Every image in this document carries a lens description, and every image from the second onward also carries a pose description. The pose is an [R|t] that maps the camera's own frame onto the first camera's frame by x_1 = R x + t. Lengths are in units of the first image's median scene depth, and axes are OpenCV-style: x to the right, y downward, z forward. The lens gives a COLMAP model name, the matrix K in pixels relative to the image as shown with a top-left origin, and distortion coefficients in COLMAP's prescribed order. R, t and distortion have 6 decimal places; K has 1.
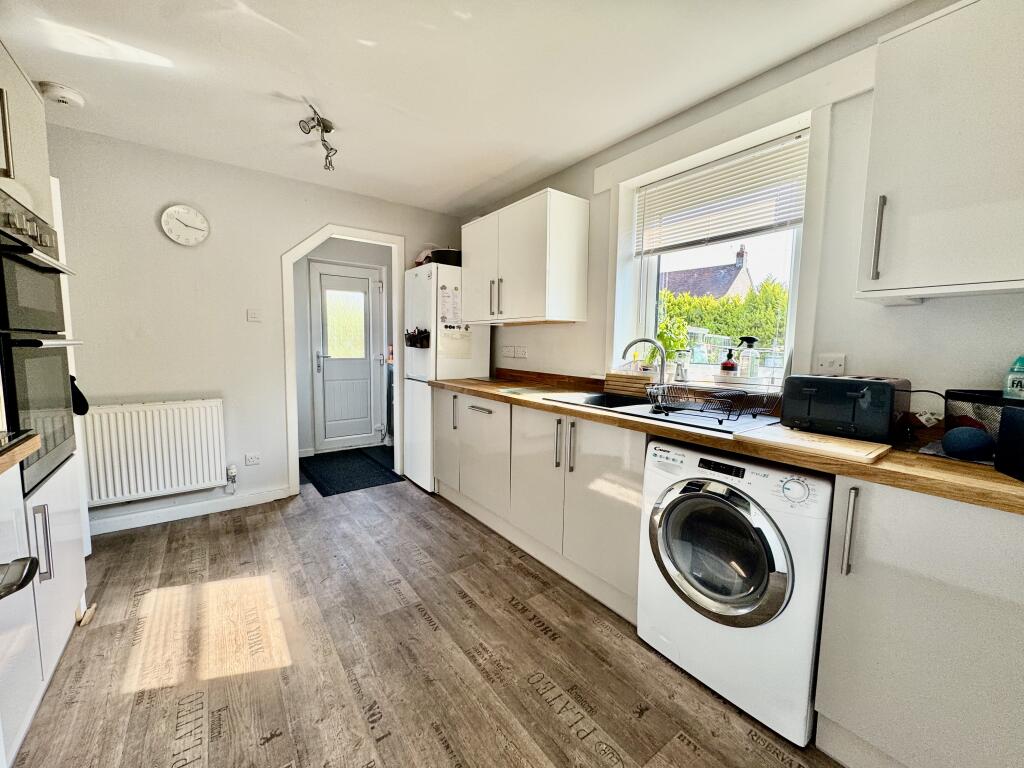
lens RADIAL K [[406.5, 0, 512.0], [0, 406.5, 382.7], [0, 0, 1]] dist [0.000095, 0.000052]
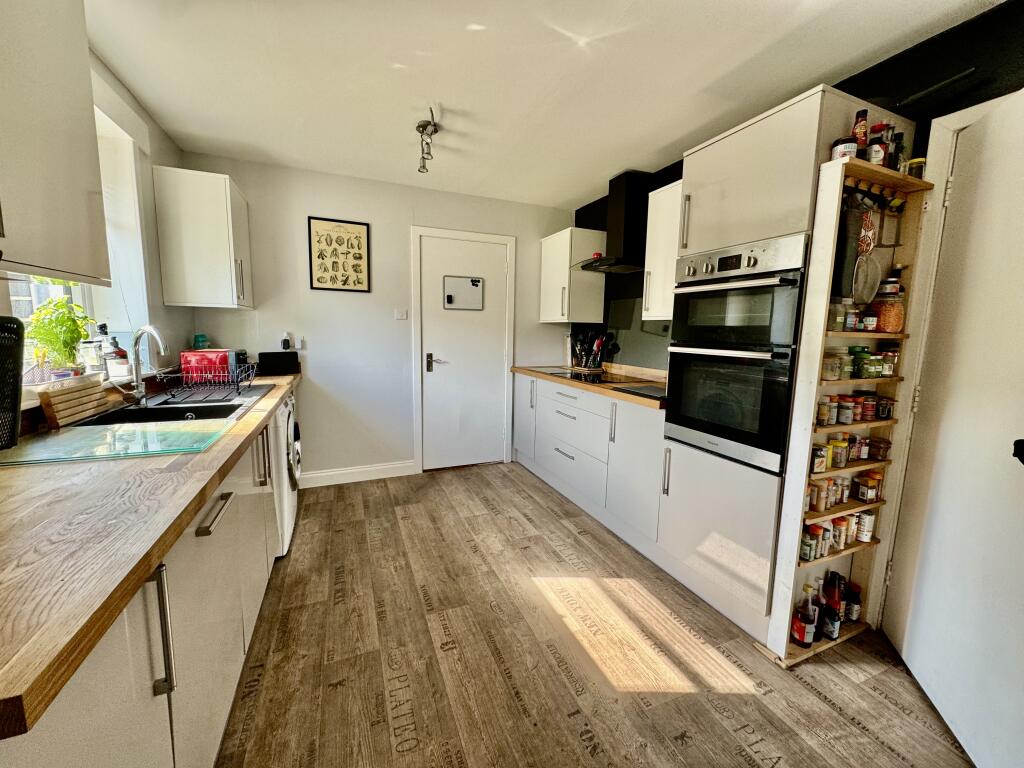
lens RADIAL K [[406.5, 0, 513.2], [0, 406.5, 382.3], [0, 0, 1]] dist [0.000095, 0.000052]
pose [[-0.970080, -0.062278, 0.234662, -0.668764], [-0.008133, 0.974334, 0.224961, -0.226649], [-0.242649, 0.216322, -0.945688, 1.898543]]
